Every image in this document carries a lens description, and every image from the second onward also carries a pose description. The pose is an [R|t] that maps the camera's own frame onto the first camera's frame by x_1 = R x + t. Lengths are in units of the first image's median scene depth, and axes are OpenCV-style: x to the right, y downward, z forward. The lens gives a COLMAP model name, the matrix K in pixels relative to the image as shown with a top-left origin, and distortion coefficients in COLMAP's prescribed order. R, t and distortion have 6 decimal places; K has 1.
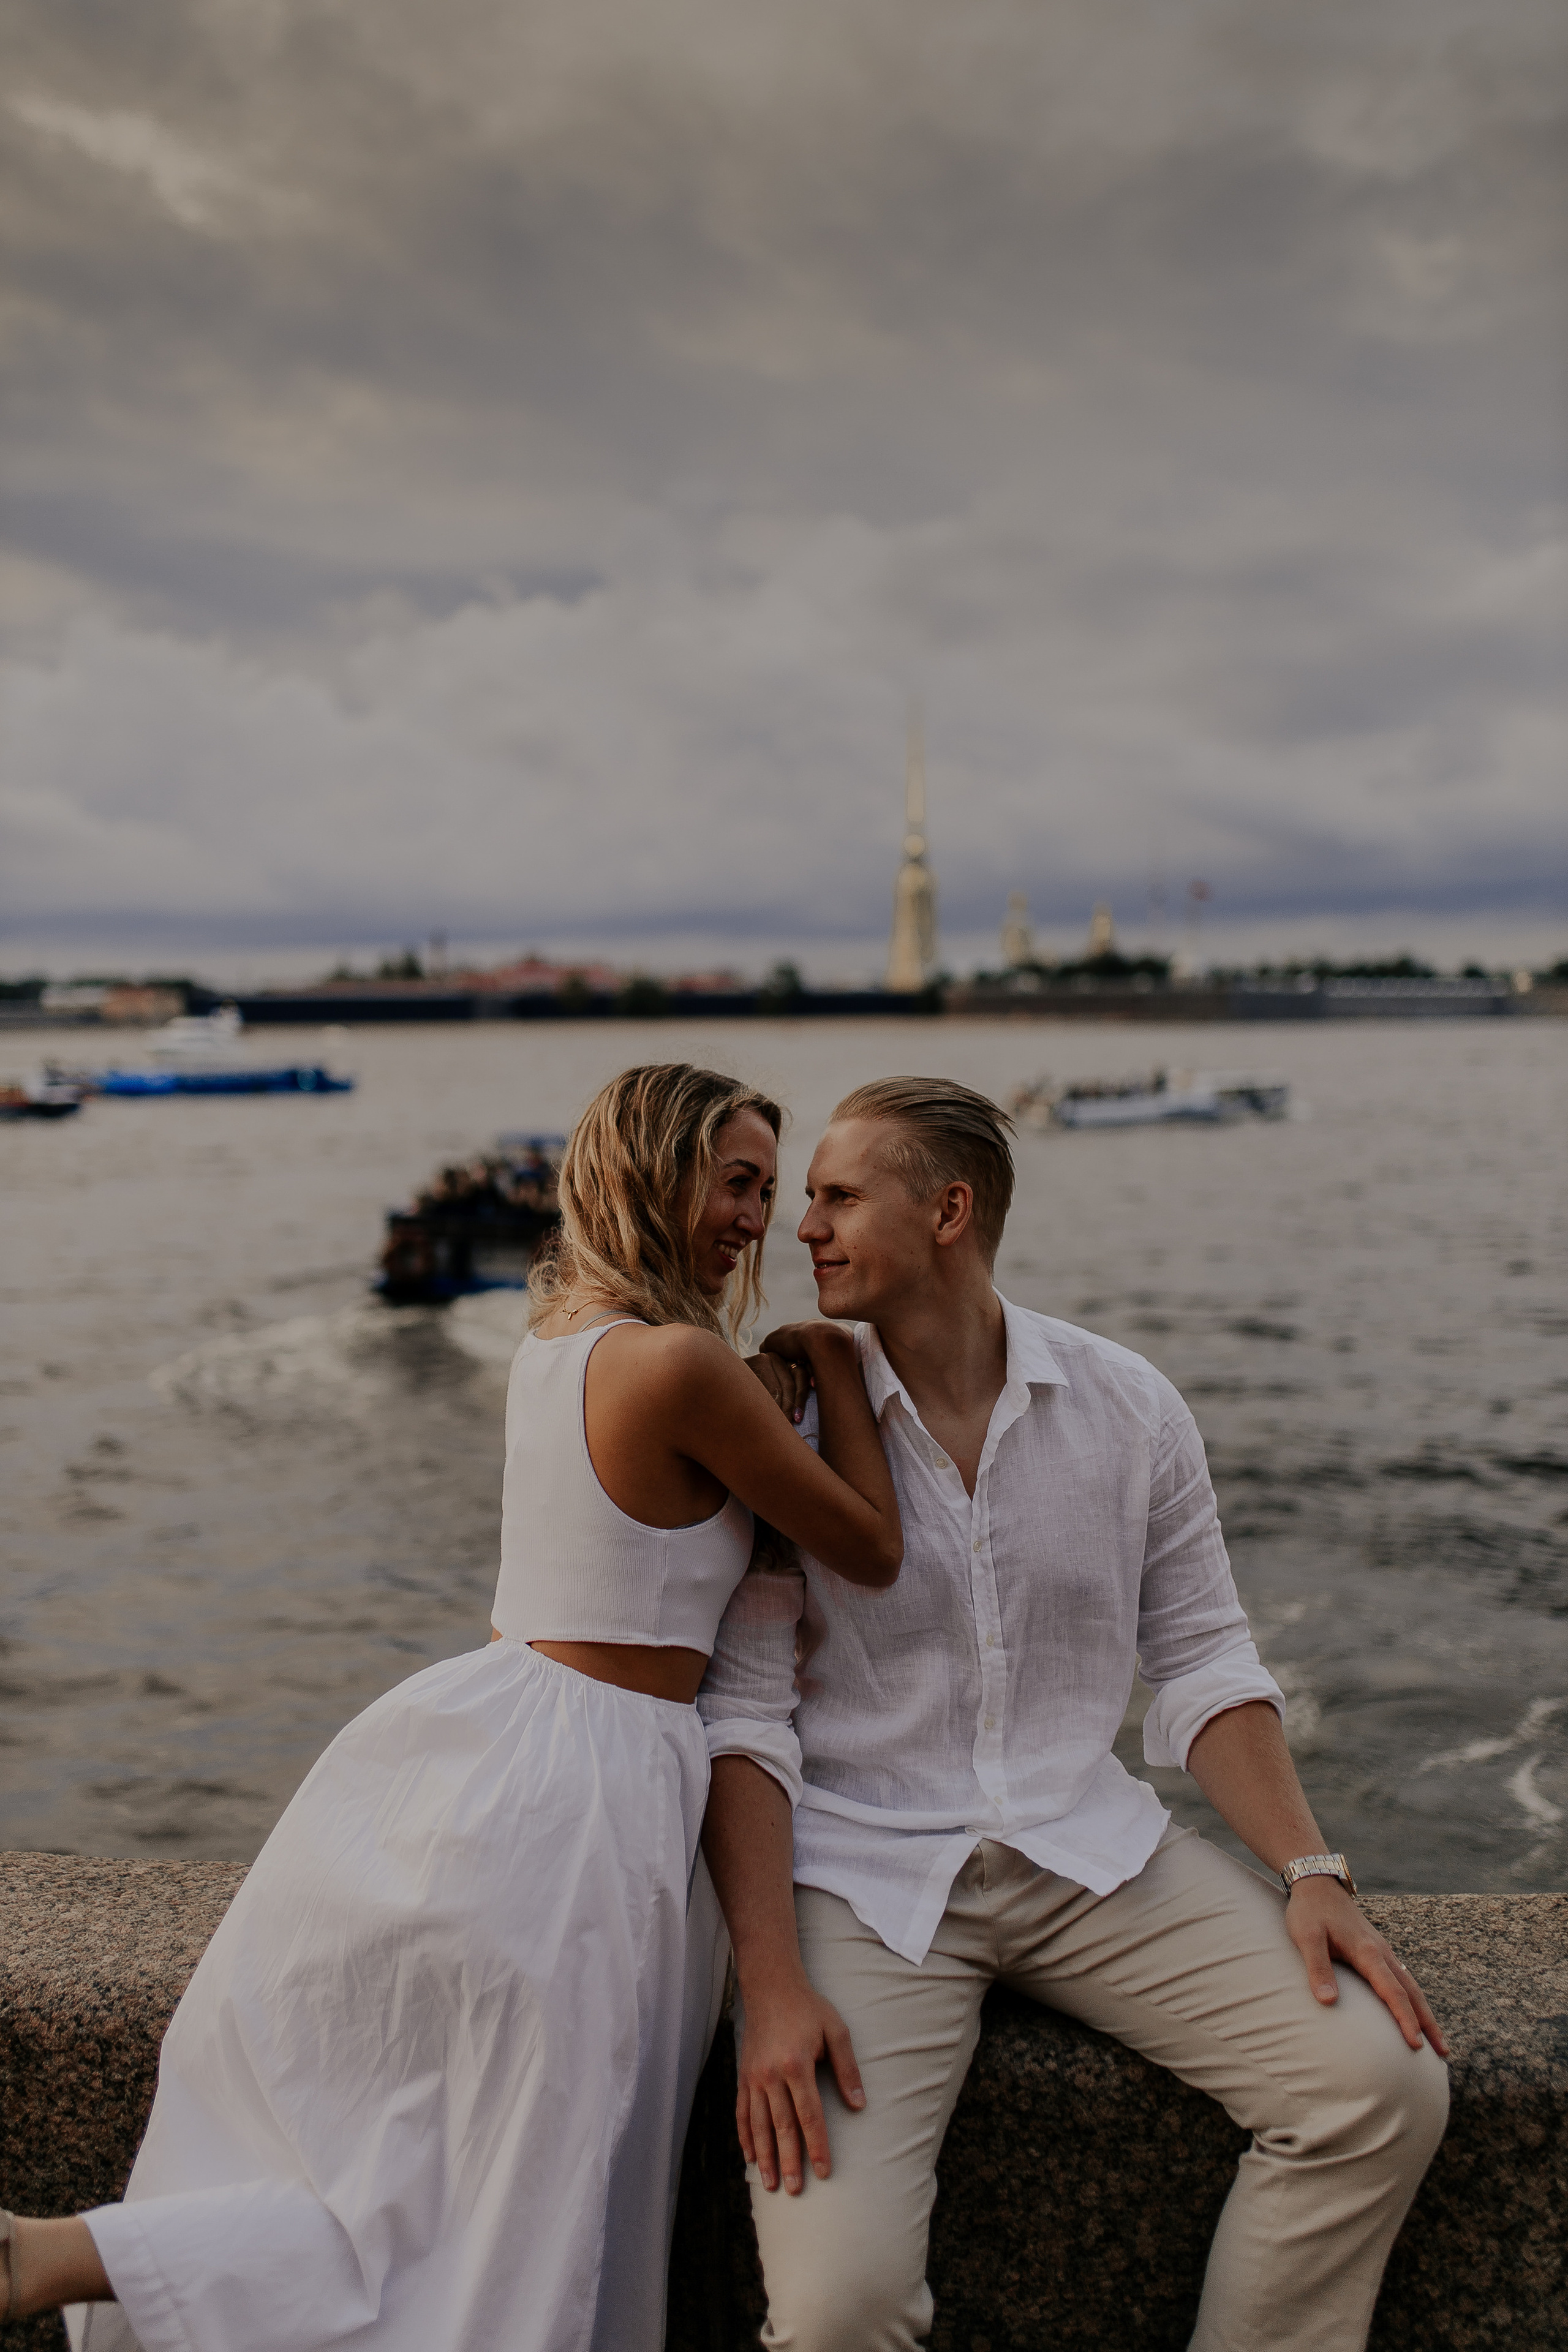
lens RADIAL K [[2327.6, 0, 772.6], [0, 2327.6, 1165.8], [0, 0, 1]] dist [-0.015538, 0.122428]
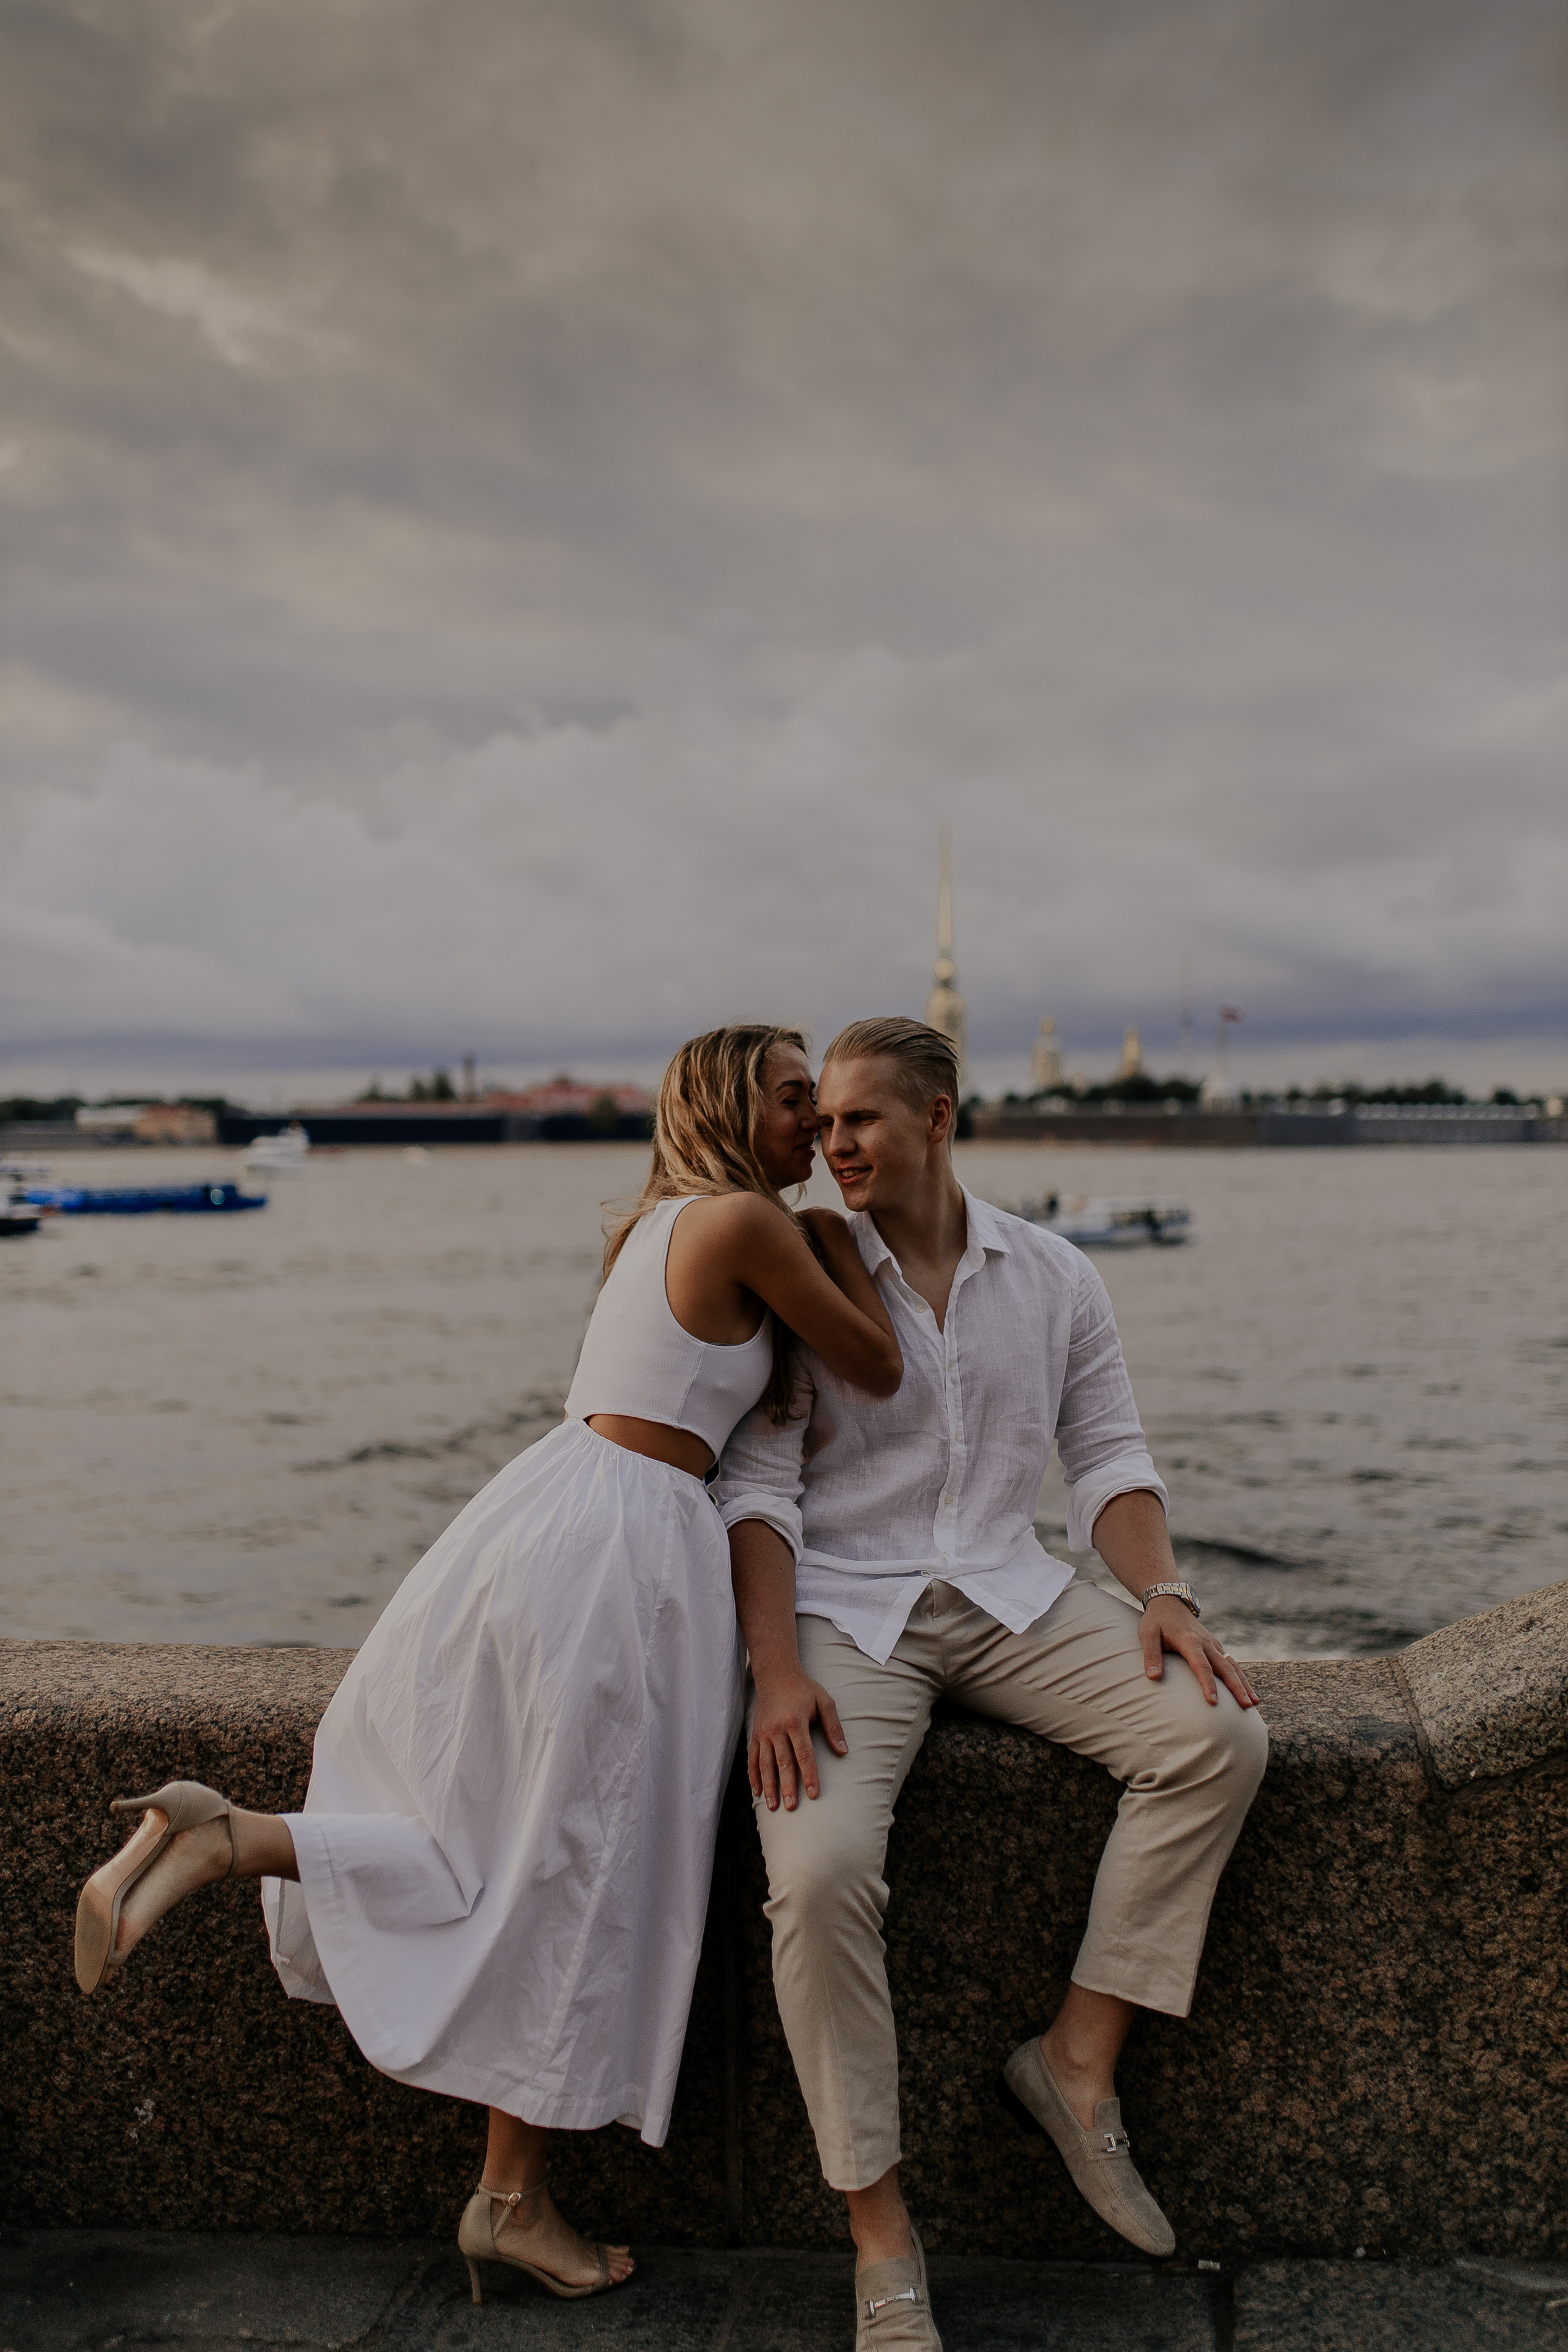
lens RADIAL K [[2327.6, 0, 772.6], [0, 2327.6, 1165.8], [0, 0, 1]] dist [-0.015538, 0.122428]
pose [[0.999914, 0.003780, -0.012555, 0.015507], [-0.004430, 0.998632, -0.052109, 0.122836], [0.012341, 0.052160, 0.998562, -0.347563]]
